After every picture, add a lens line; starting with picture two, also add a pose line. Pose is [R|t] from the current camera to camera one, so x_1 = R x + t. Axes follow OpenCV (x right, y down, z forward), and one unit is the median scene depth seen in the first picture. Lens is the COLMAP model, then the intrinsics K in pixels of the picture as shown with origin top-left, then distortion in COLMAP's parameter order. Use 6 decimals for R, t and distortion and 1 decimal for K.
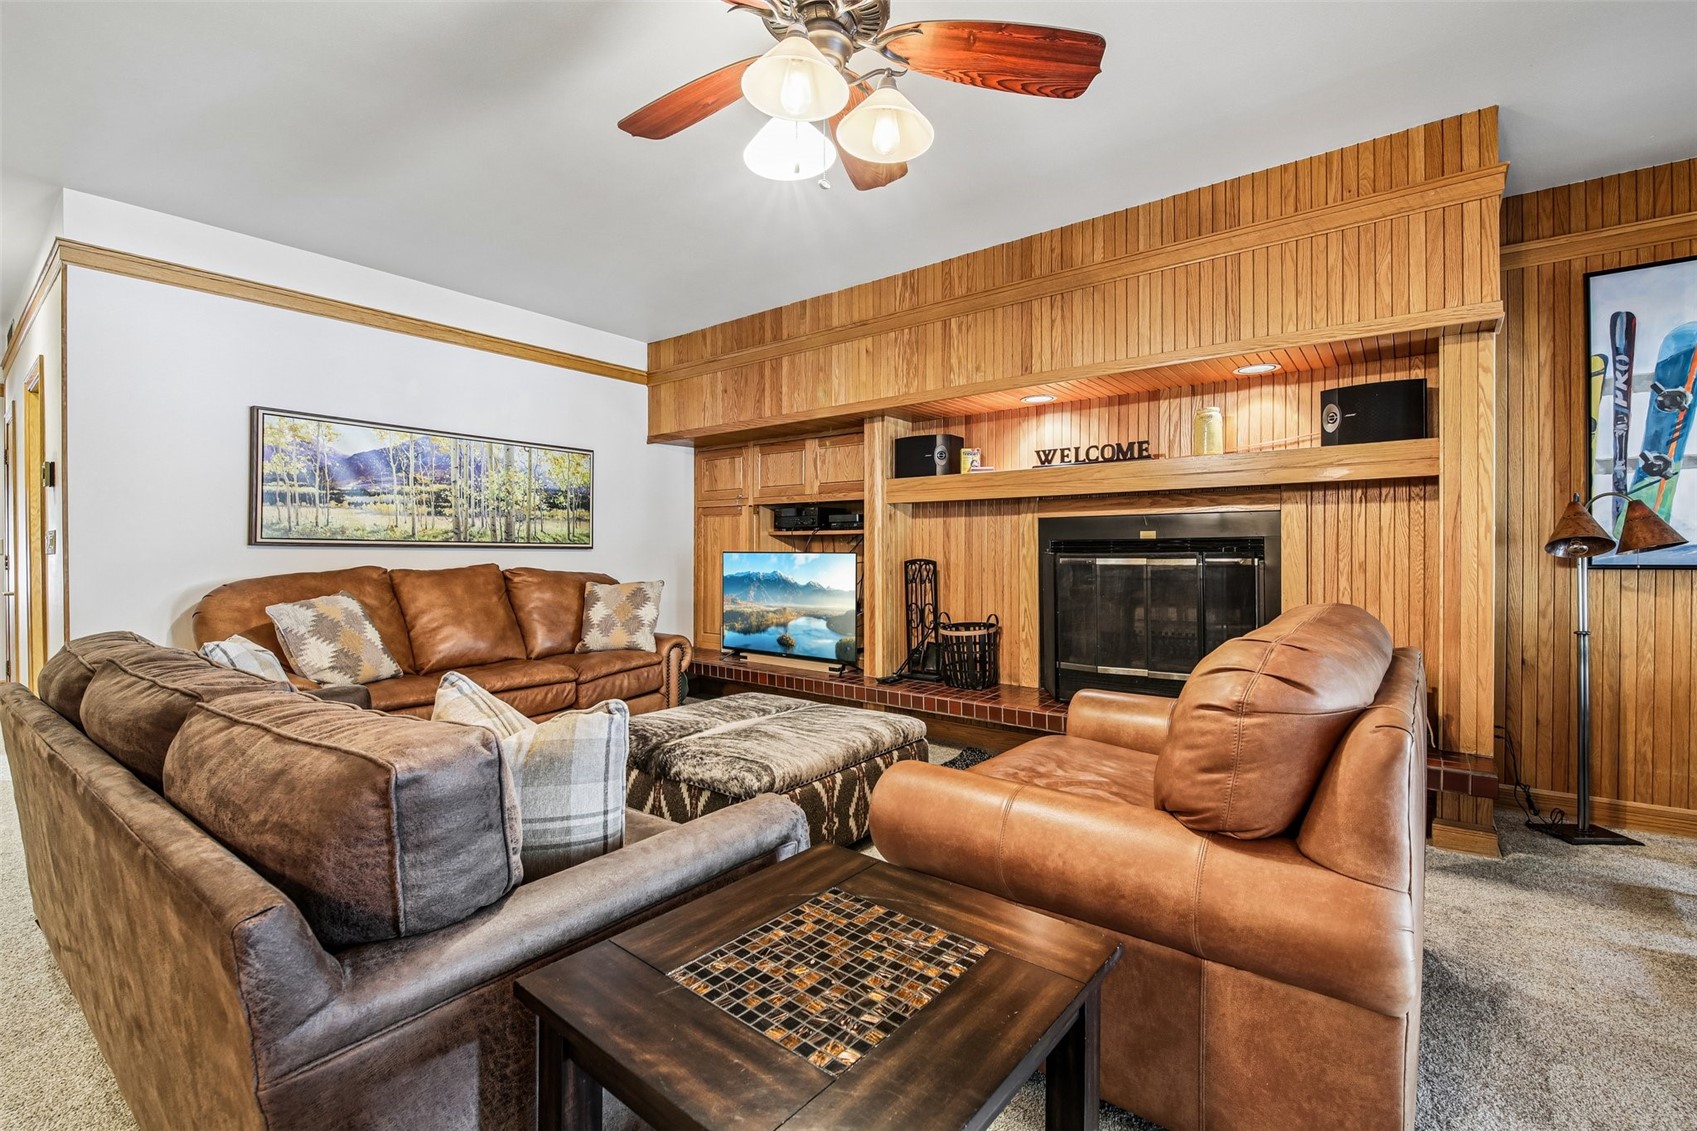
lens RADIAL K [[734.7, 0, 842.9], [0, 734.7, 553.8], [0, 0, 1]] dist [0.004020, -0.006758]
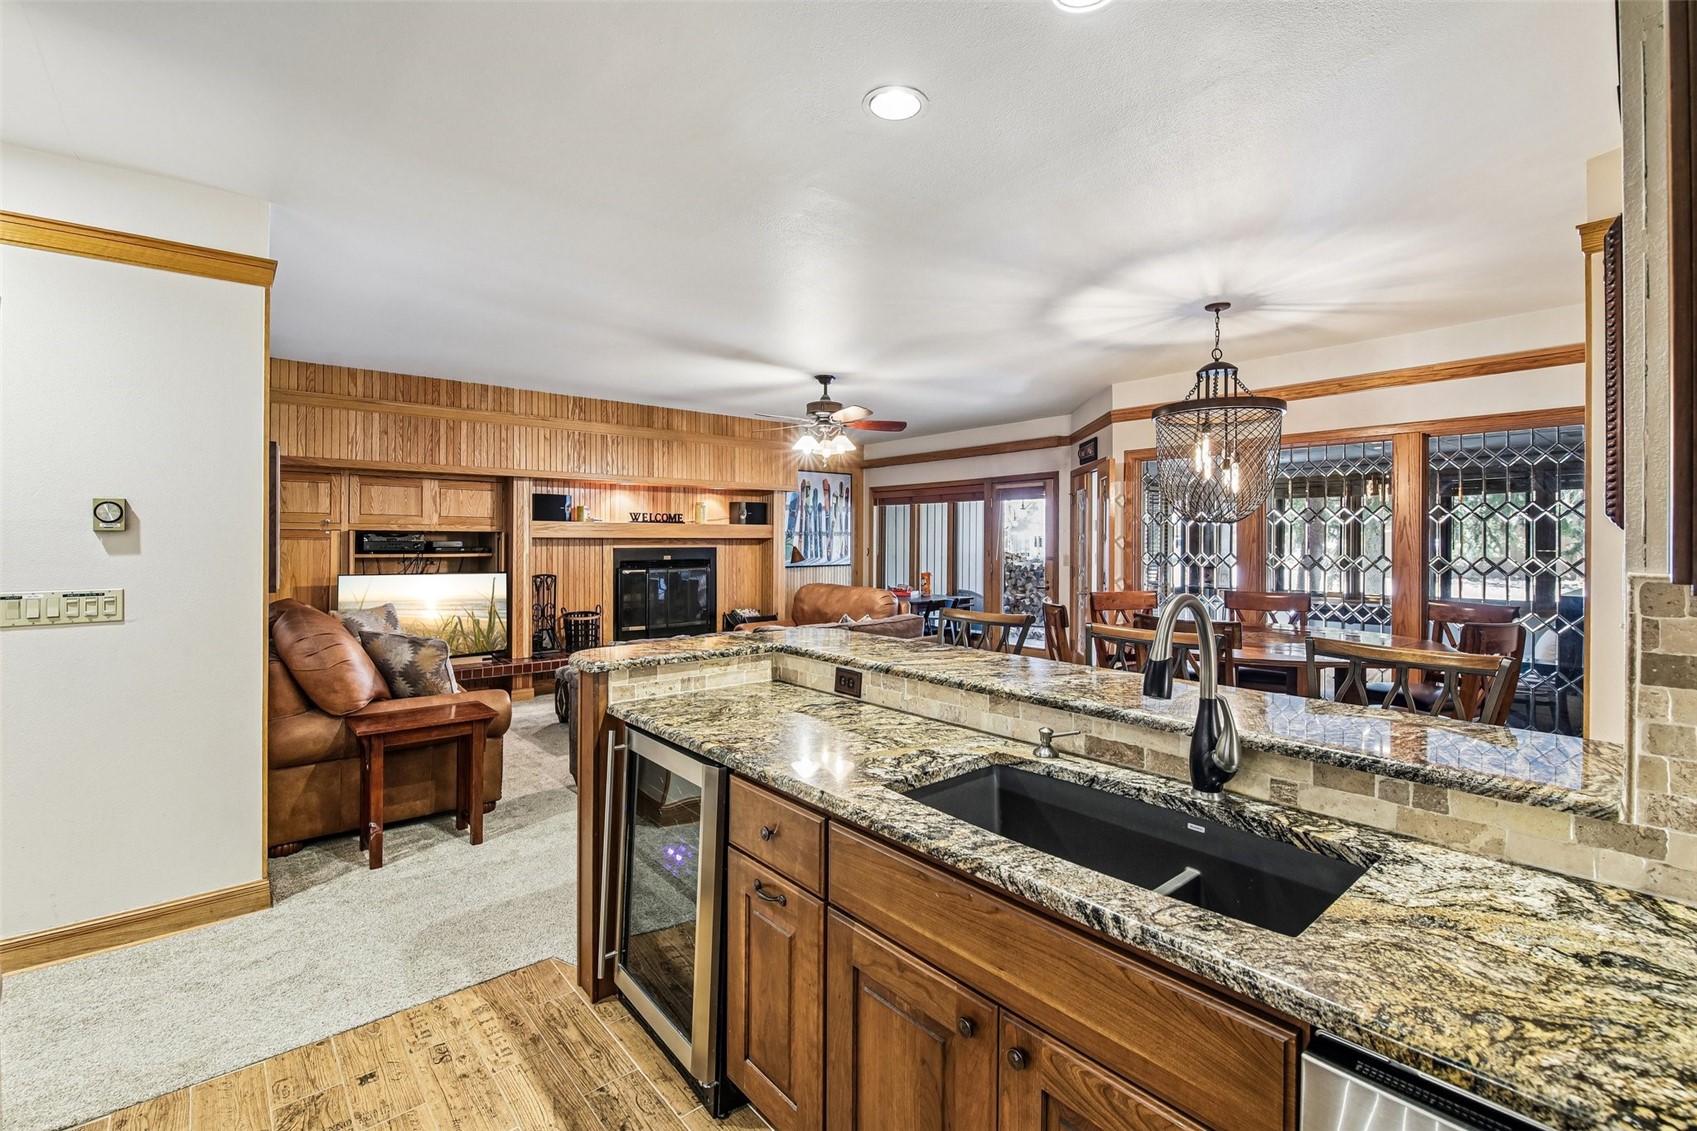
lens RADIAL K [[734.7, 0, 850.8], [0, 734.7, 540.7], [0, 0, 1]] dist [0.004020, -0.006758]
pose [[0.195985, 0.000397, 0.980607, -1.490487], [0.001465, 0.999999, -0.000697, -0.070880], [-0.980606, 0.001573, 0.195984, 0.100442]]
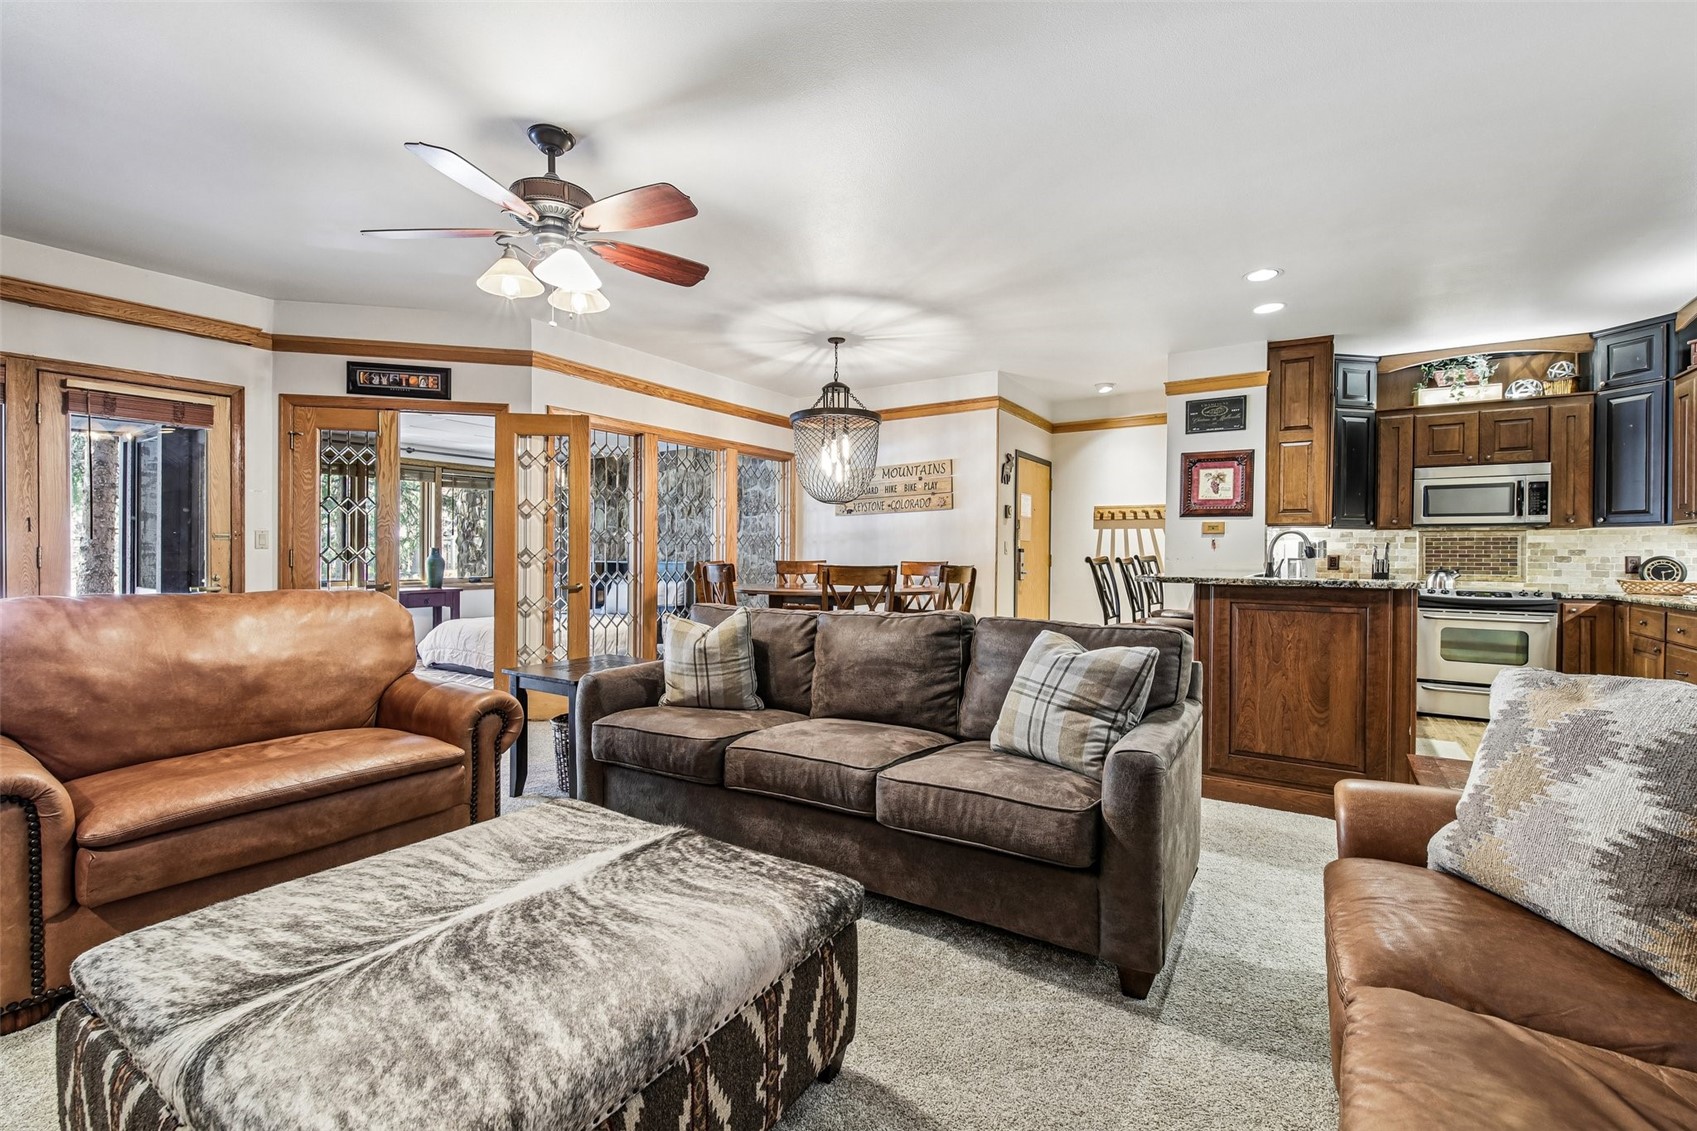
lens RADIAL K [[734.7, 0, 837.2], [0, 734.7, 564.4], [0, 0, 1]] dist [0.004020, -0.006758]
pose [[-0.997181, -0.004406, -0.074907, -0.239070], [-0.005518, 0.999878, 0.014643, -0.000218], [0.074833, 0.015015, -0.997083, 1.194599]]
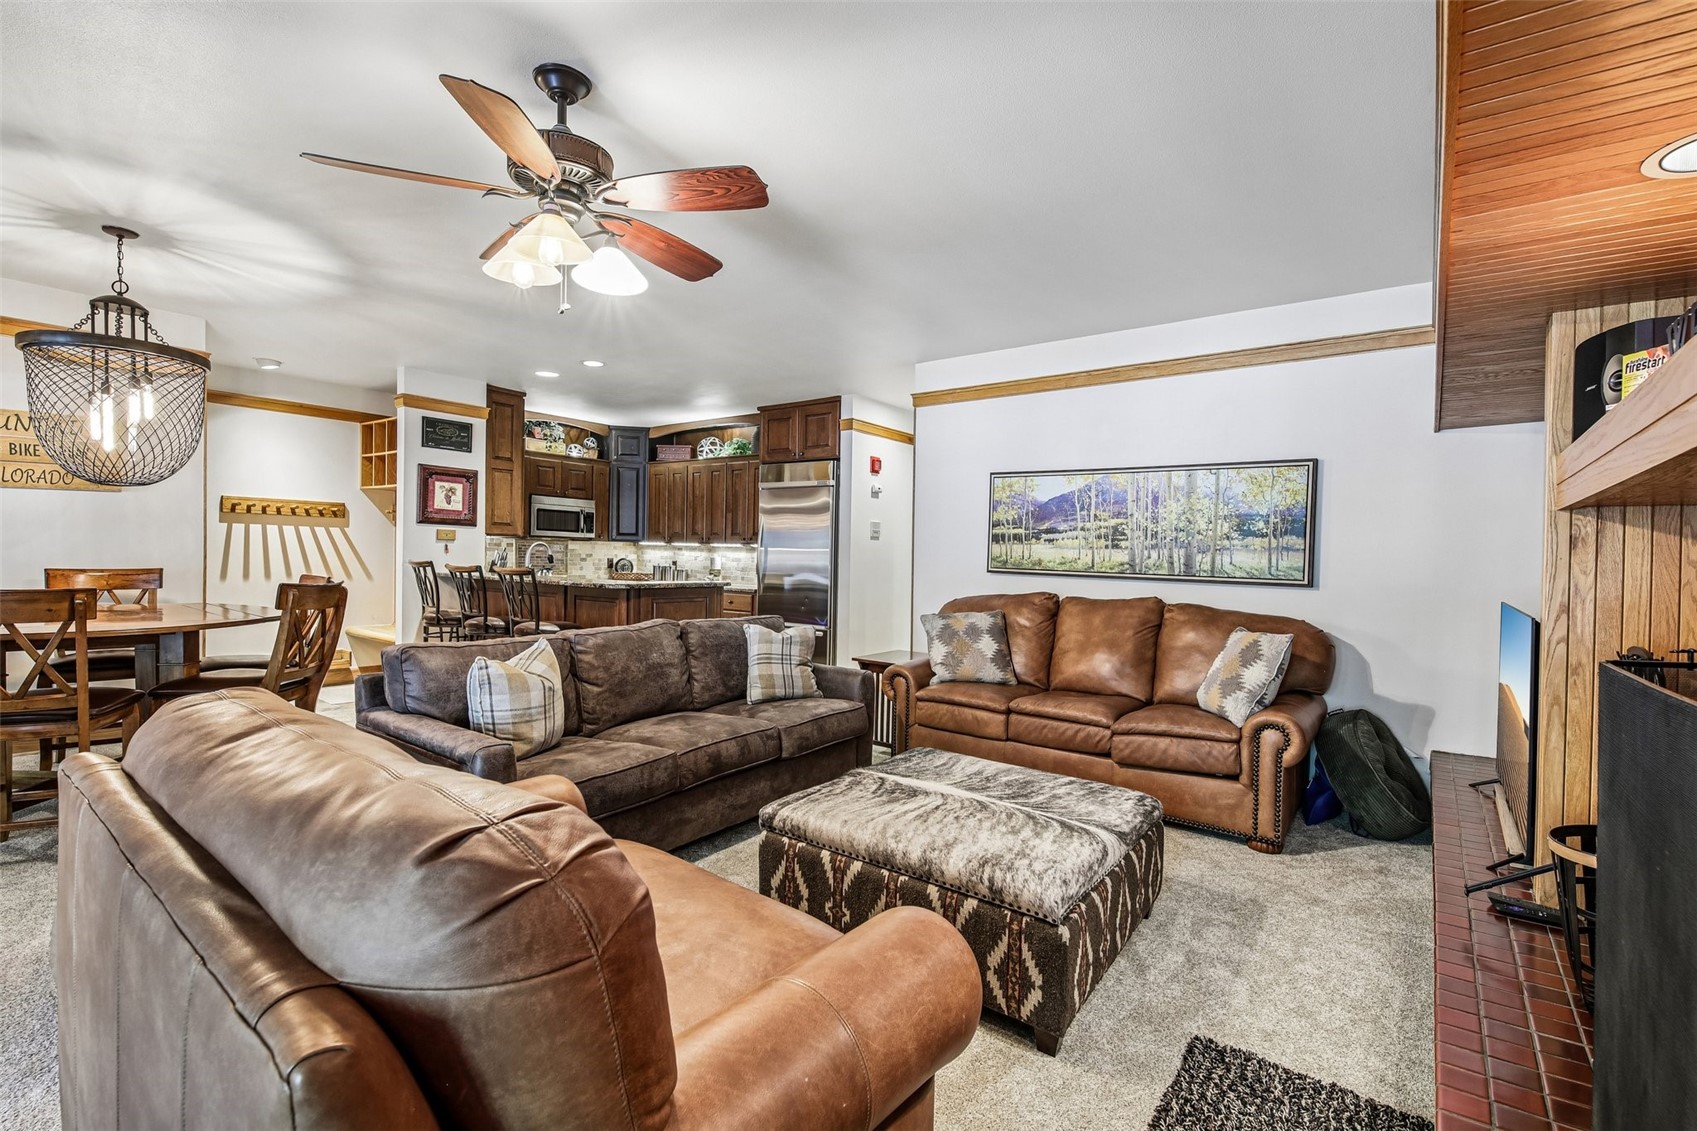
lens RADIAL K [[734.7, 0, 839.2], [0, 734.7, 582.1], [0, 0, 1]] dist [0.004020, -0.006758]
pose [[0.005213, 0.039020, -0.999225, 0.574992], [-0.028094, 0.998850, 0.038859, -0.037702], [0.999592, 0.027870, 0.006303, 0.673700]]
